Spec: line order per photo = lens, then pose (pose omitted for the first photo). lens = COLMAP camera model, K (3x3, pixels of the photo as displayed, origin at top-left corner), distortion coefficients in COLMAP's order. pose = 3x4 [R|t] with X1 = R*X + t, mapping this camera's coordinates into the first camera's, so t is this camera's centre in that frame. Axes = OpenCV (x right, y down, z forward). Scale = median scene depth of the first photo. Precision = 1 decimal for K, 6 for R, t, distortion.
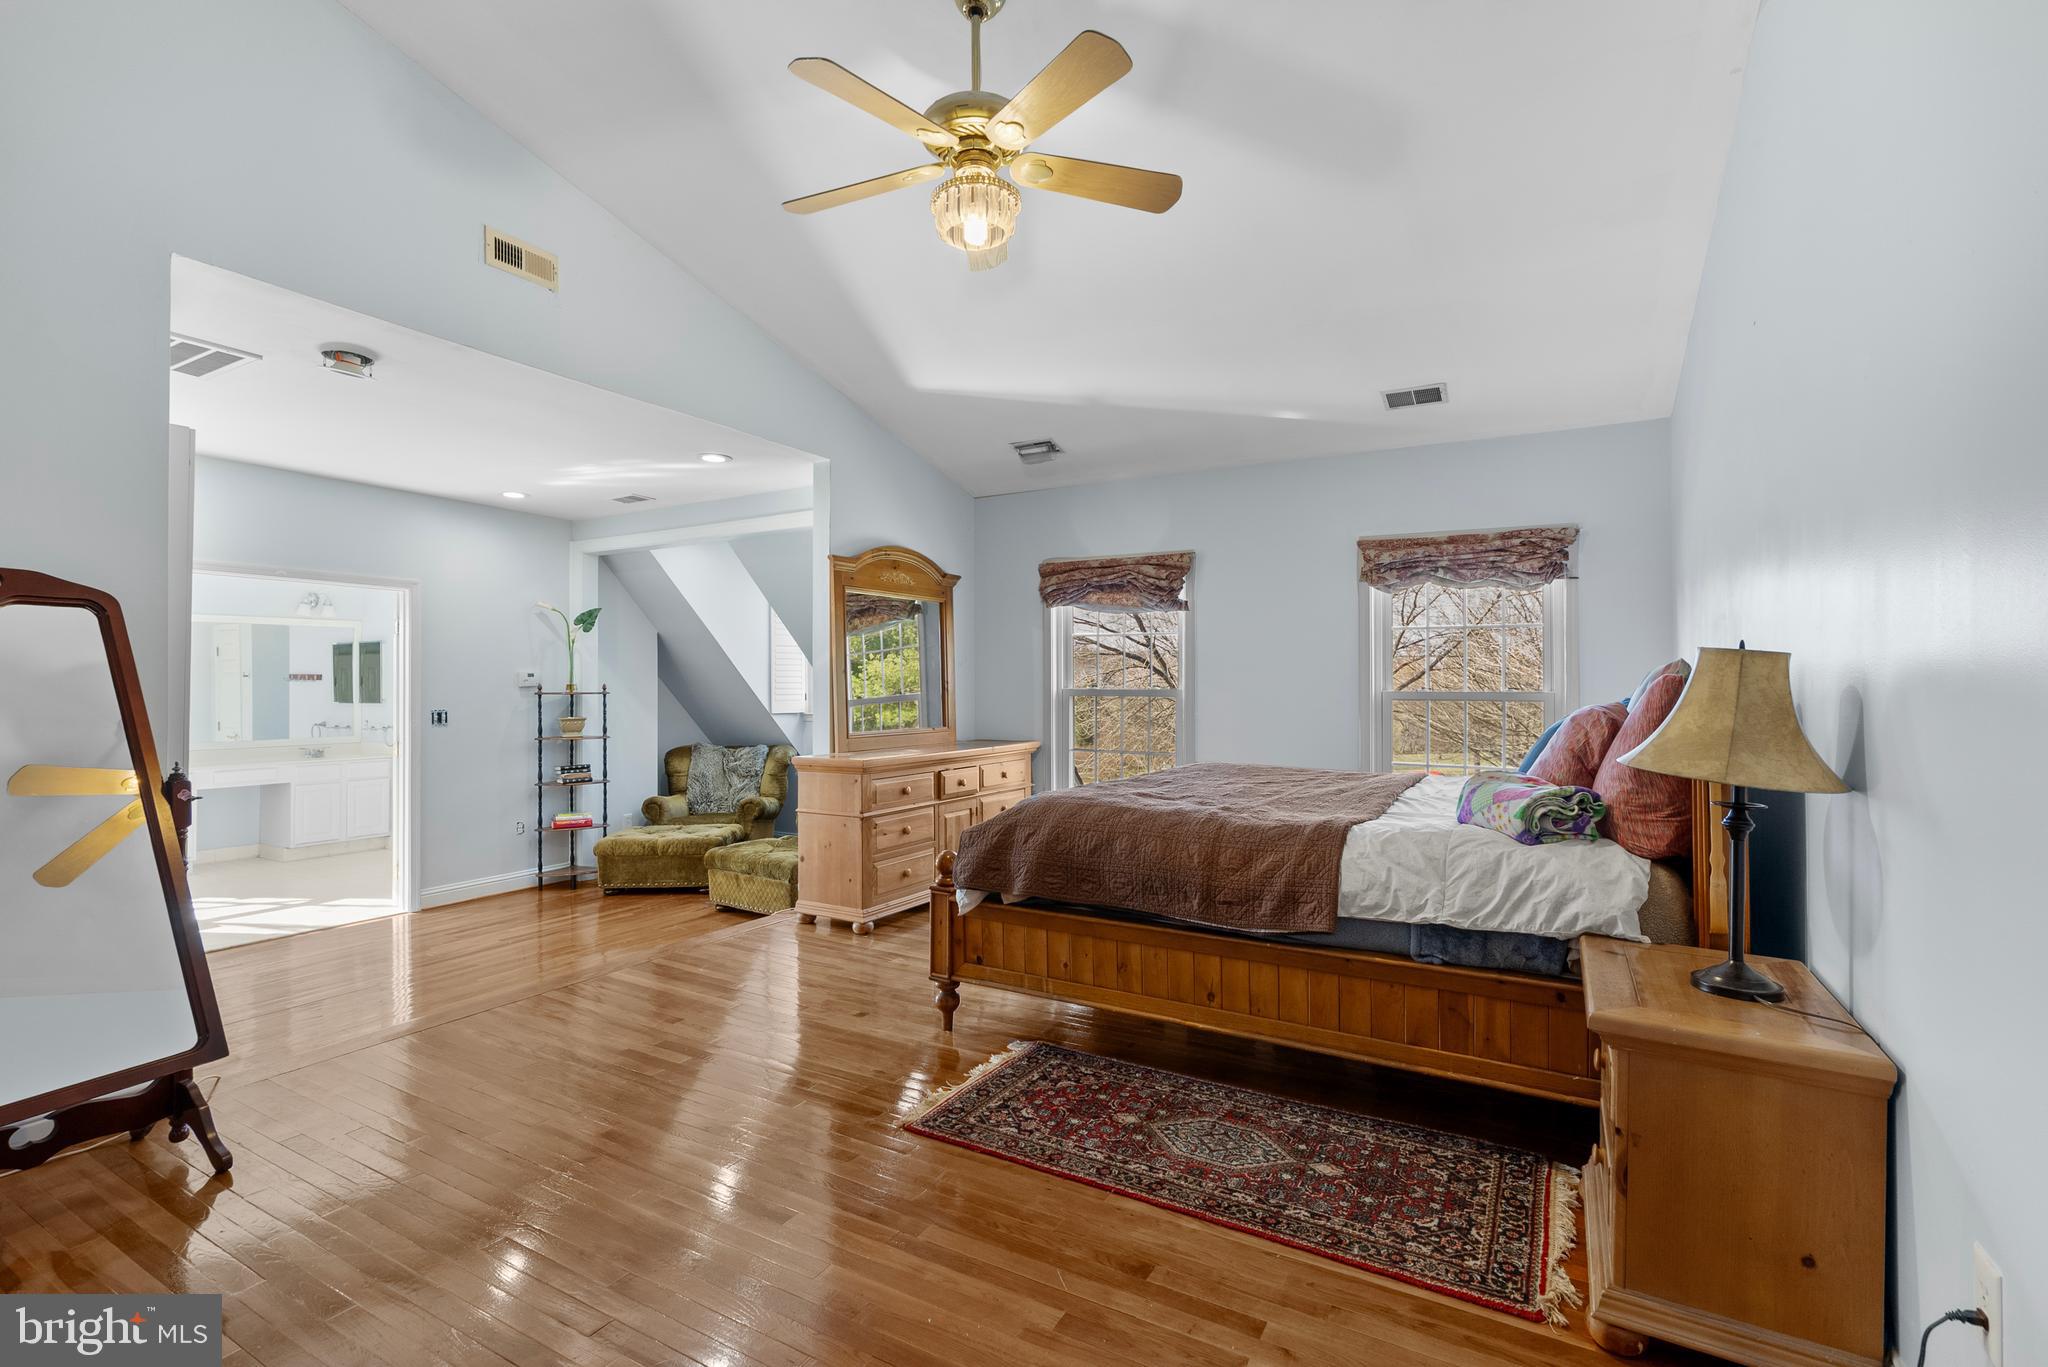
lens RADIAL K [[934.7, 0, 1014.6], [0, 934.7, 677.4], [0, 0, 1]] dist [-0.004408, 0.003245]
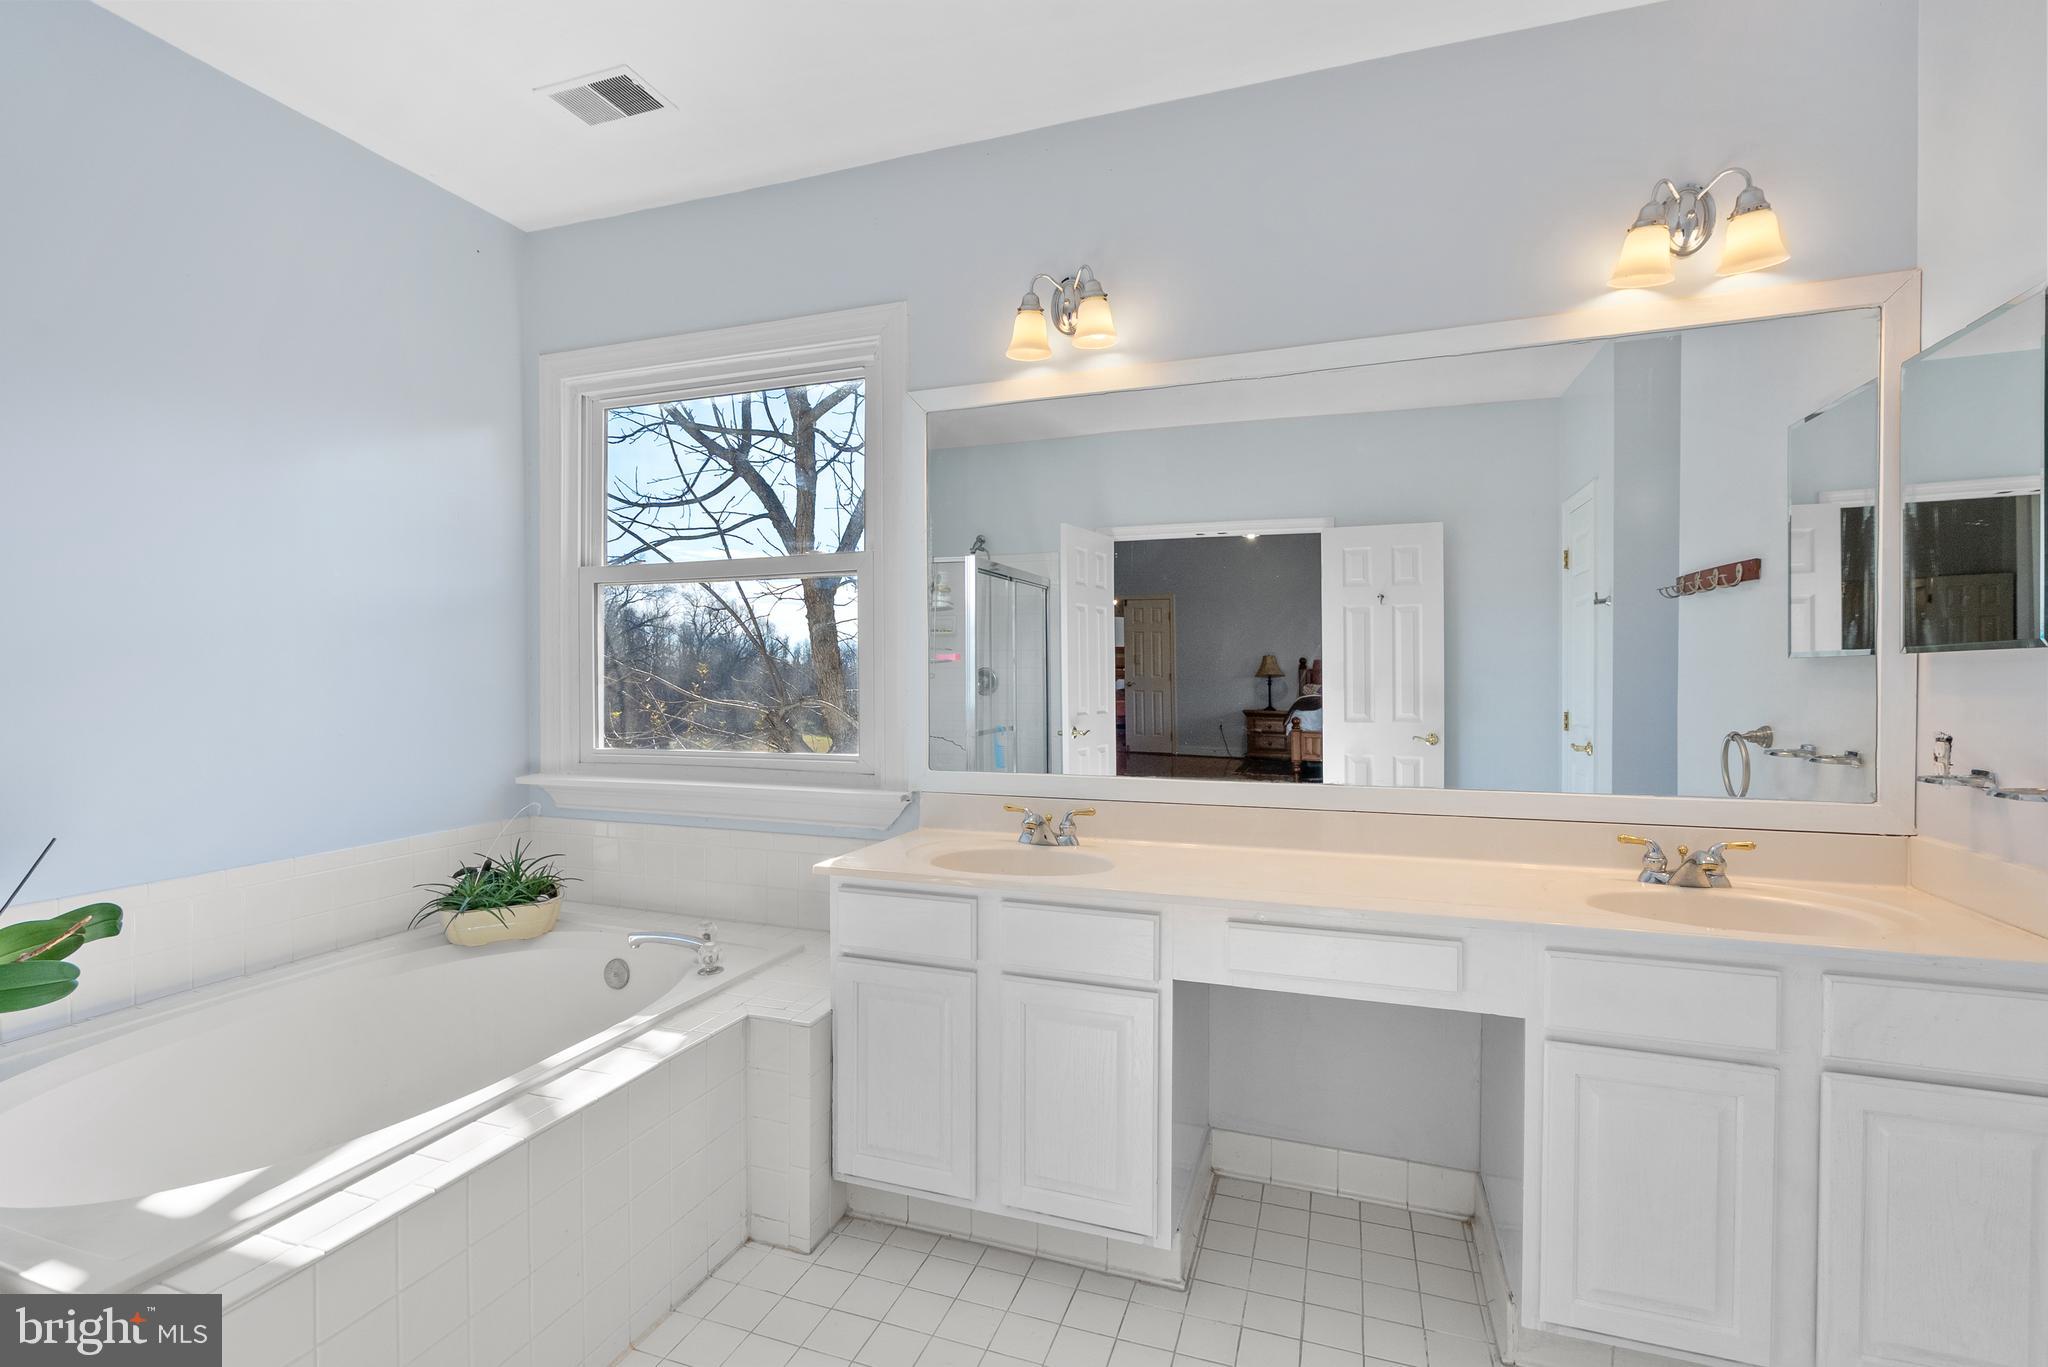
lens RADIAL K [[934.7, 0, 1015.3], [0, 934.7, 686.5], [0, 0, 1]] dist [-0.004408, 0.003245]
pose [[0.177087, 0.009111, -0.984153, -0.661014], [0.009246, 0.999898, 0.010921, 0.038961], [0.984152, -0.011033, 0.176985, 0.954322]]
